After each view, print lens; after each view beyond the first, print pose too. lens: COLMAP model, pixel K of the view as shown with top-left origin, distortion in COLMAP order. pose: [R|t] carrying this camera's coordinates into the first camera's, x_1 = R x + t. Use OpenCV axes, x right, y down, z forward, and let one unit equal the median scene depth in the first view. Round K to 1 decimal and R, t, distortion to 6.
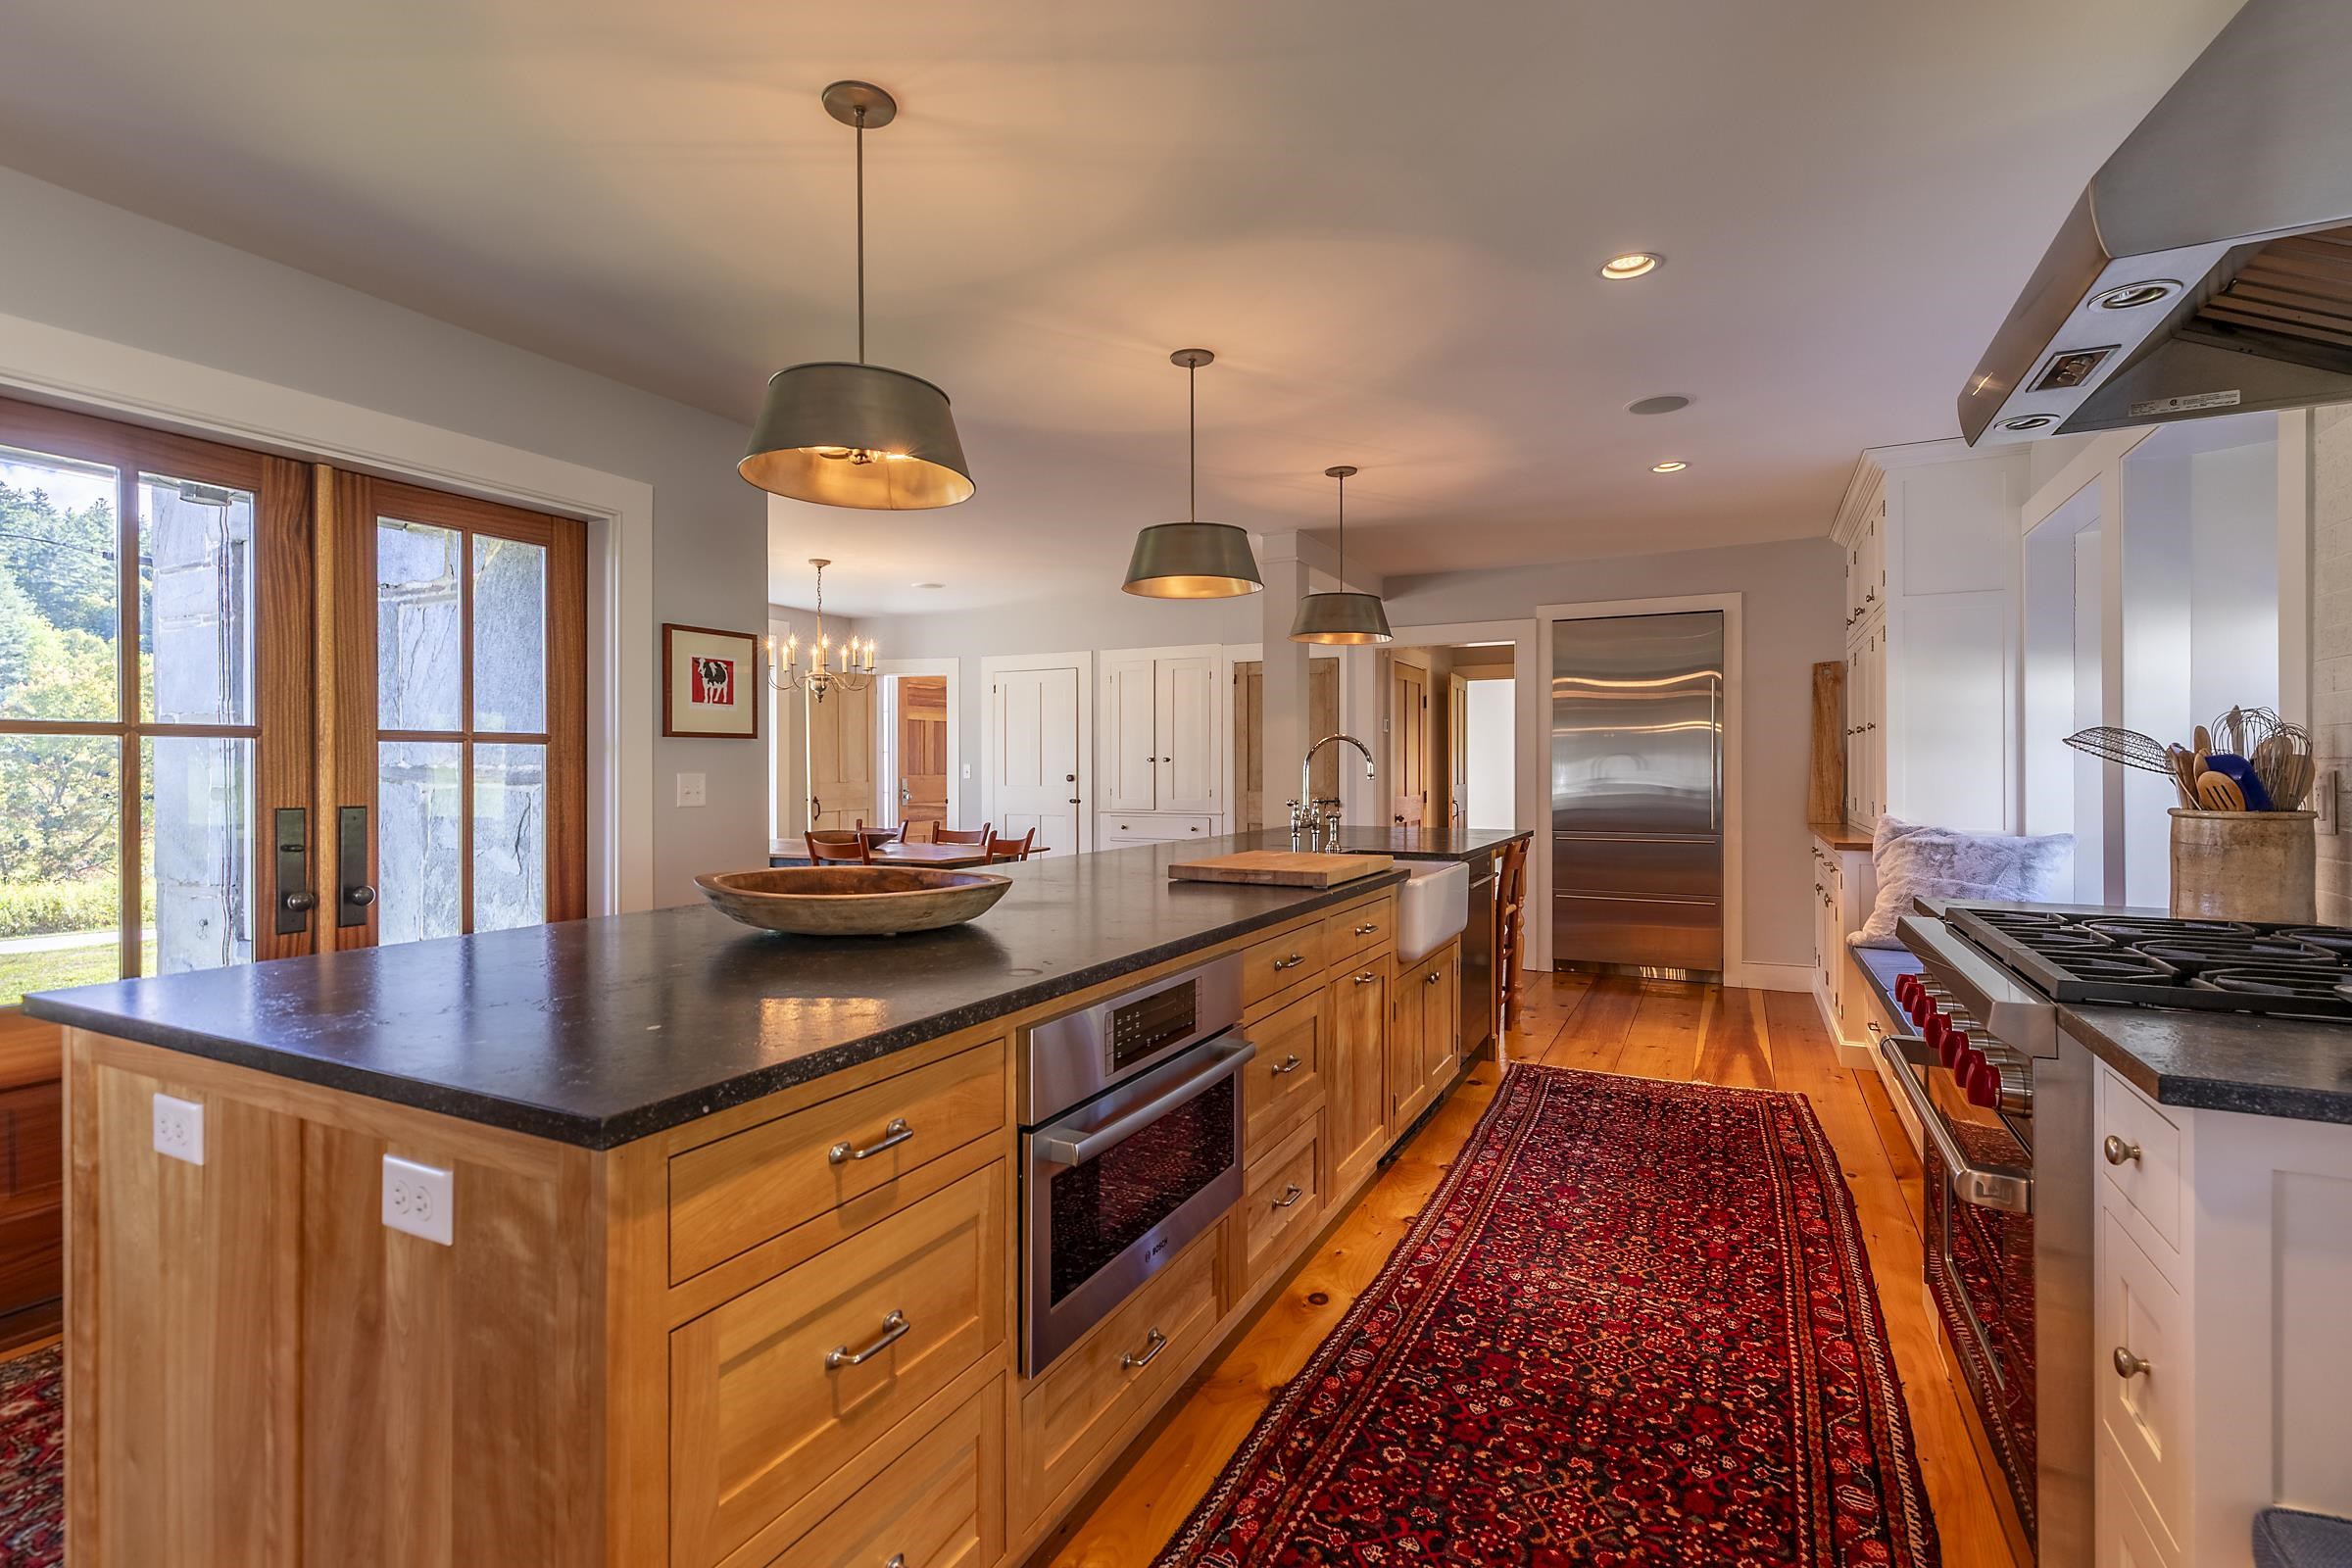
lens RADIAL K [[1072.6, 0, 1210.5], [0, 1072.6, 760.5], [0, 0, 1]] dist [0.012629, -0.001154]
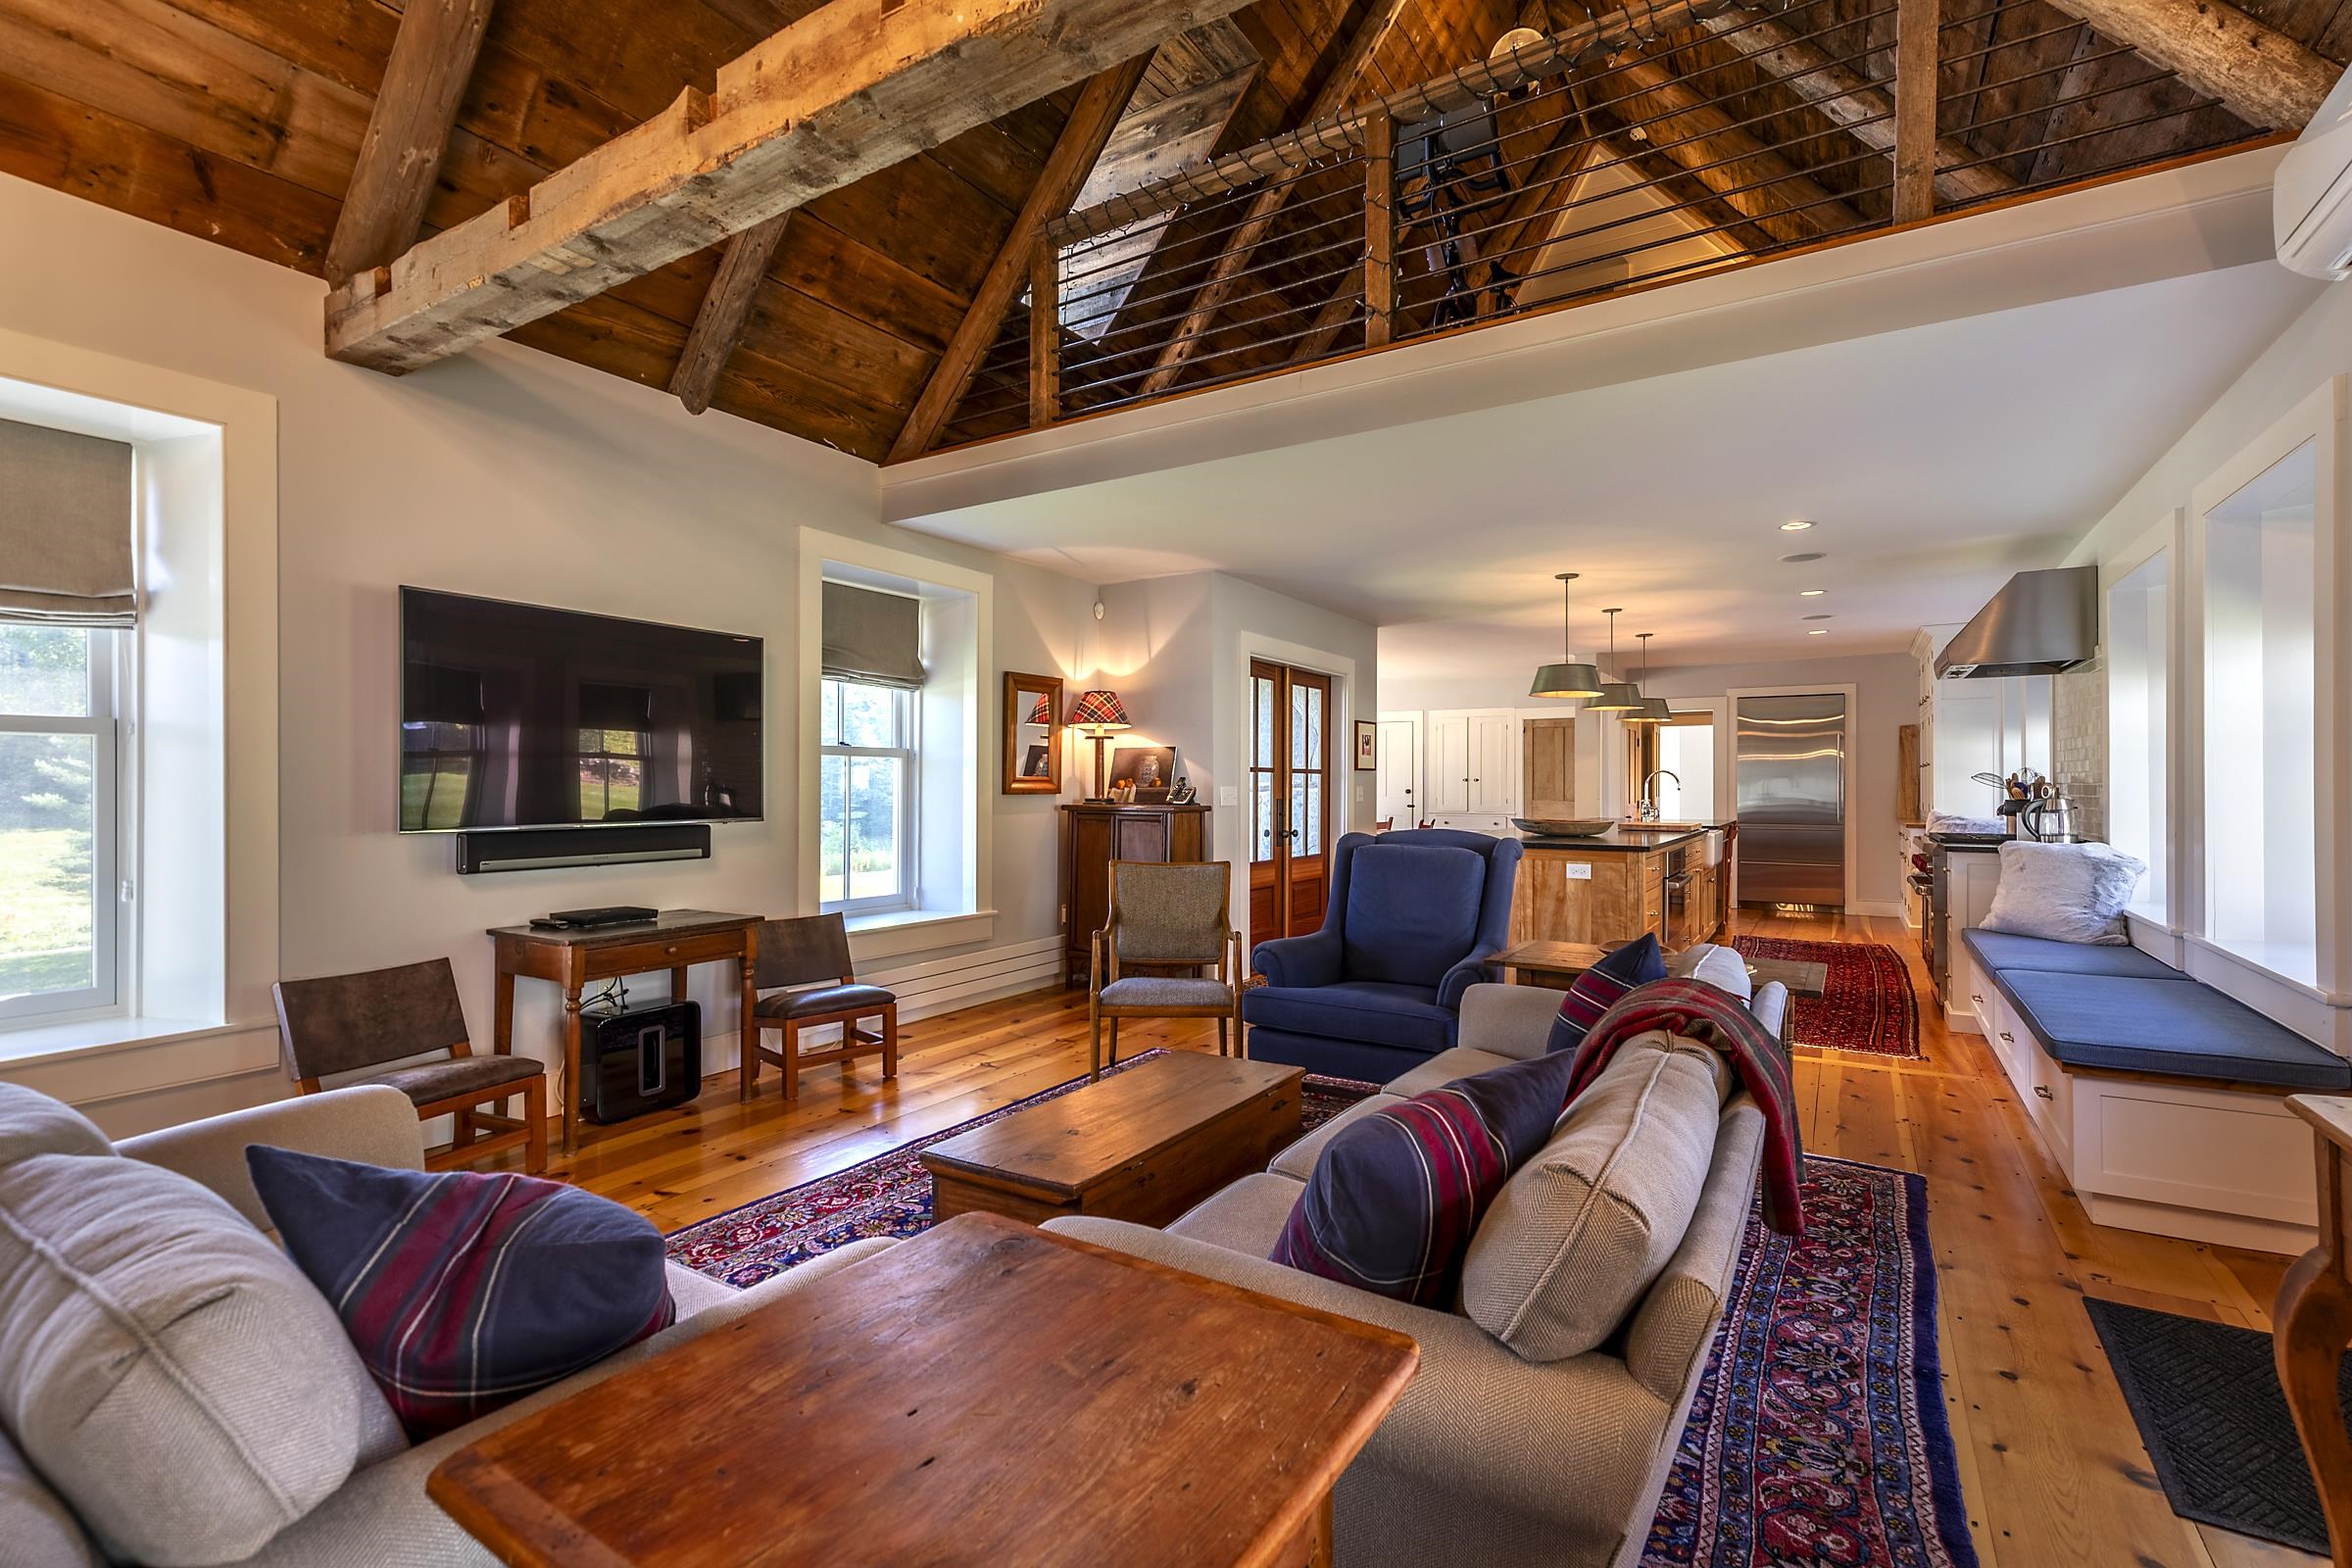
lens RADIAL K [[1072.6, 0, 1221.5], [0, 1072.6, 775.4], [0, 0, 1]] dist [0.012629, -0.001154]
pose [[0.997508, 0.003114, -0.070488, -0.452958], [-0.003288, 0.999992, -0.002352, -0.003554], [0.070480, 0.002578, 0.997510, -0.901095]]
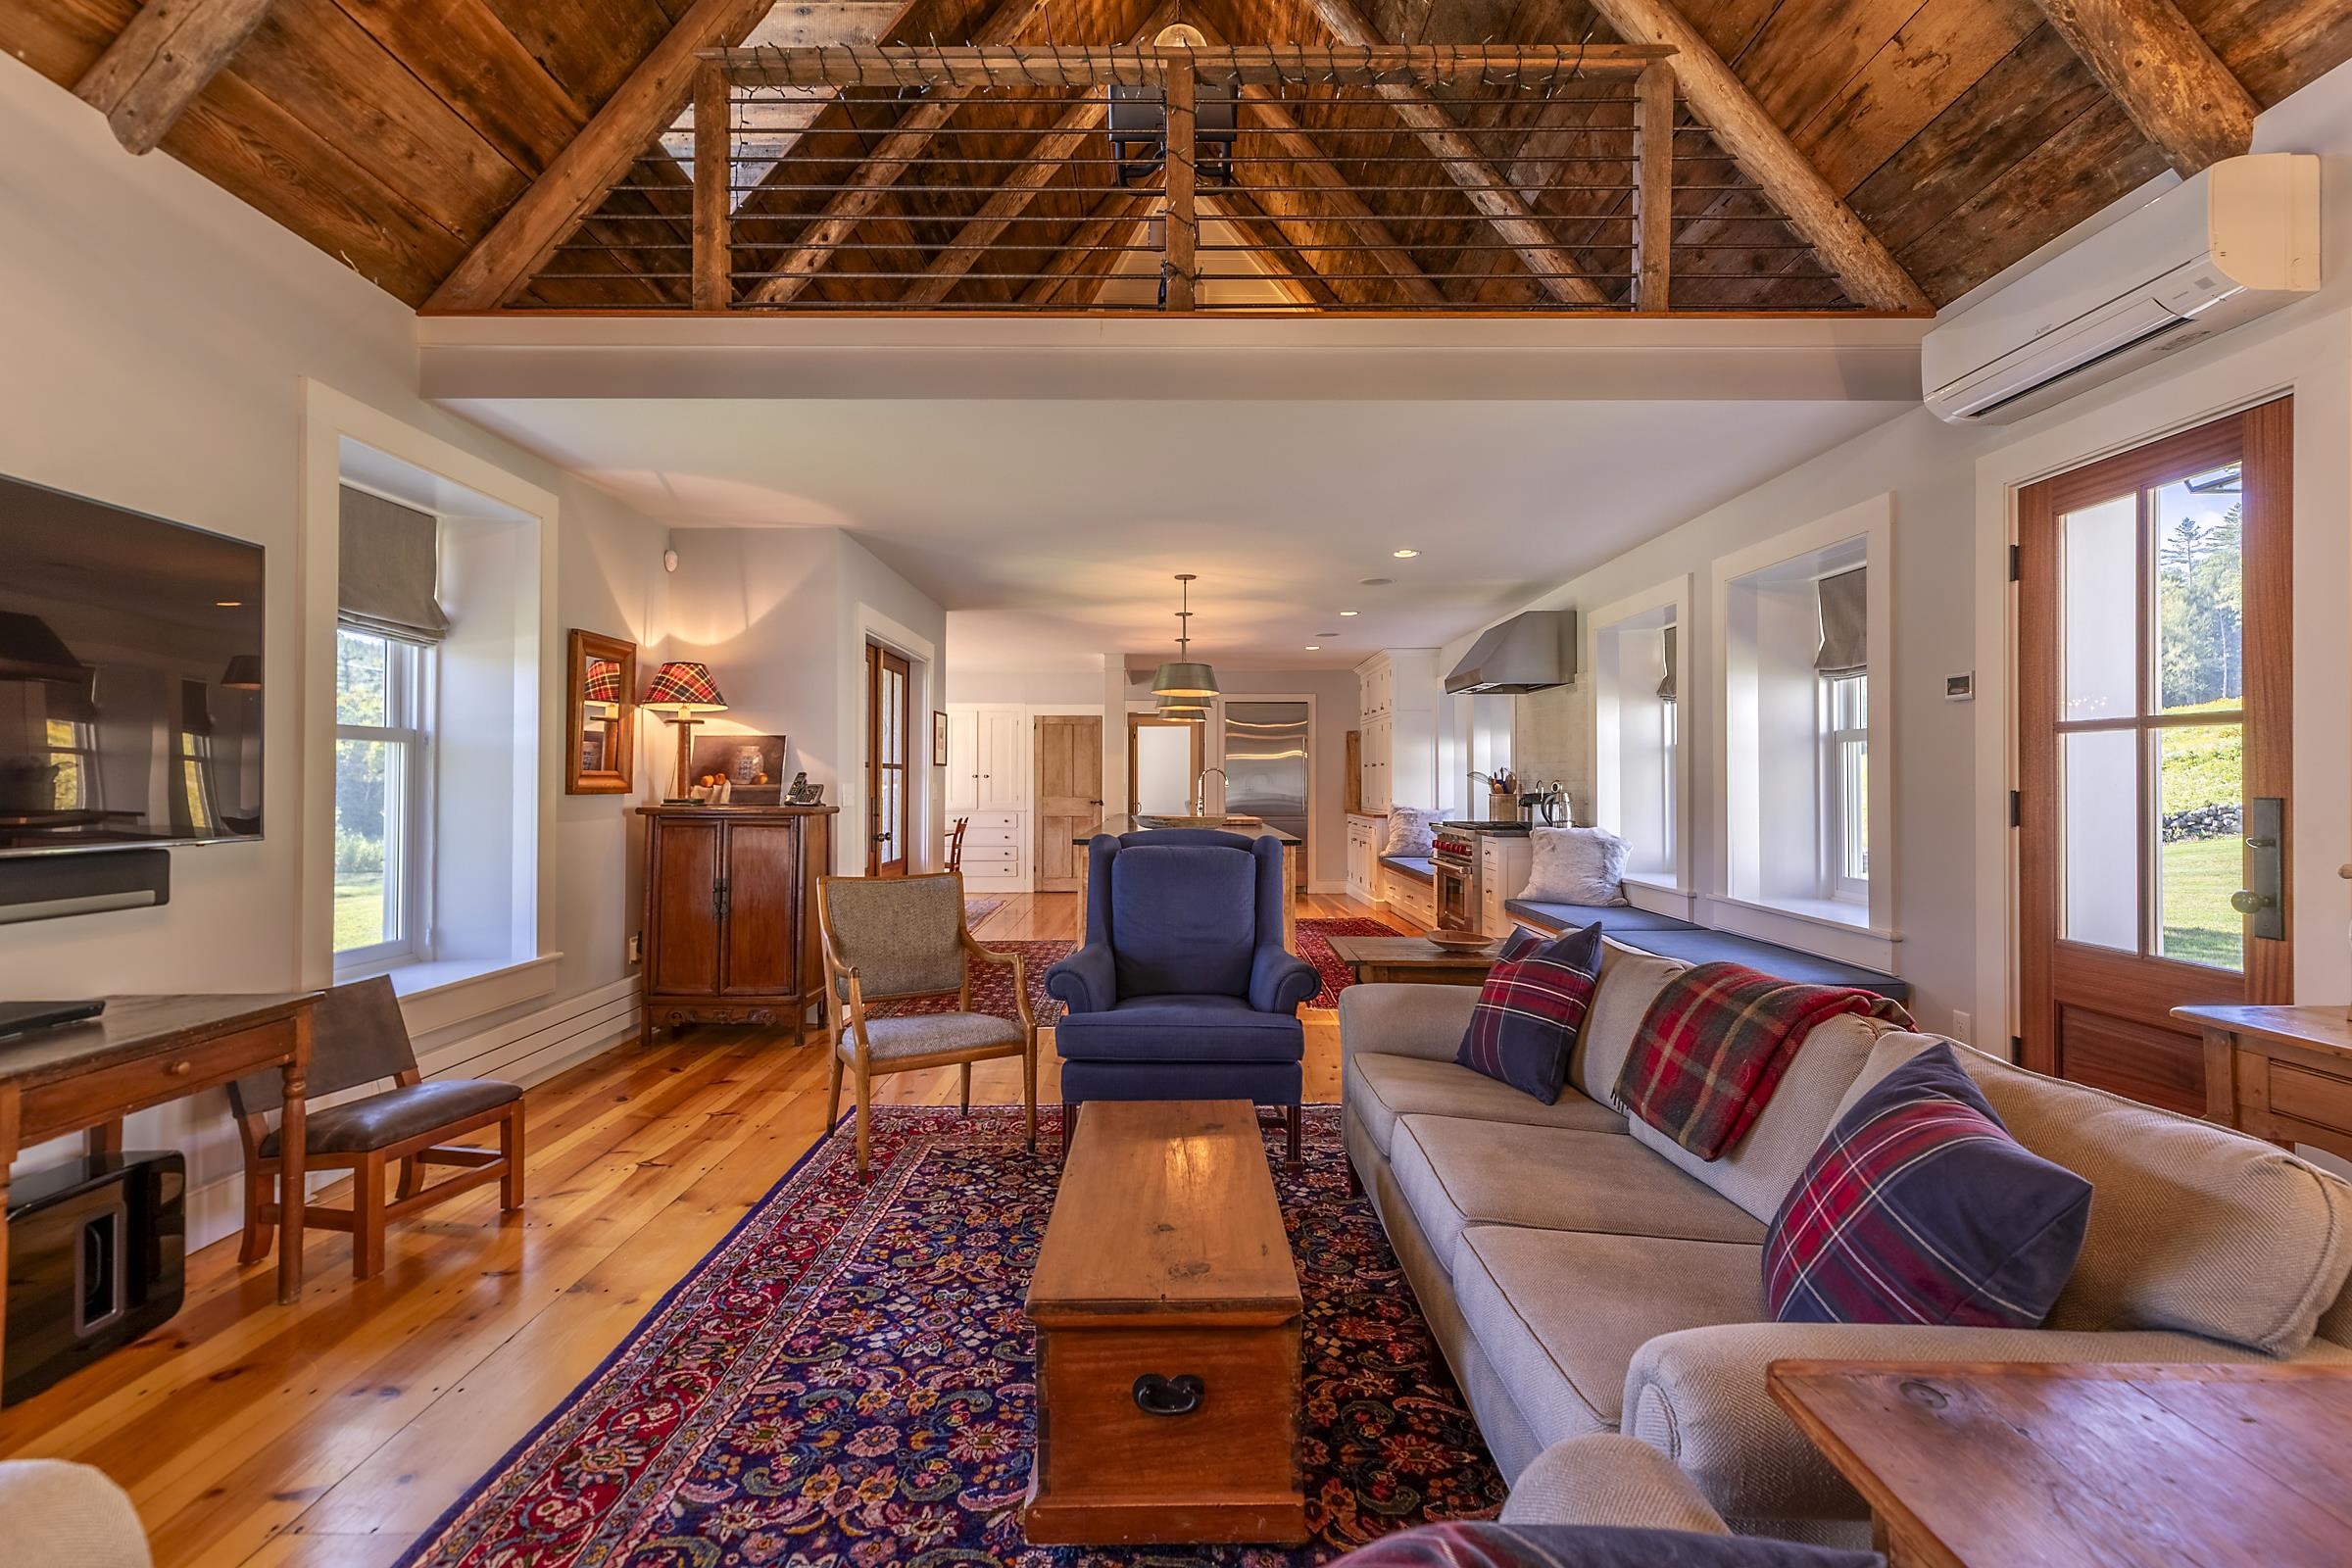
lens RADIAL K [[1072.6, 0, 1201.5], [0, 1072.6, 769.1], [0, 0, 1]] dist [0.012629, -0.001154]
pose [[0.883814, 0.009524, 0.467741, -0.723401], [-0.006694, 0.999948, -0.007711, -0.002158], [-0.467790, 0.003684, 0.883832, -0.761177]]
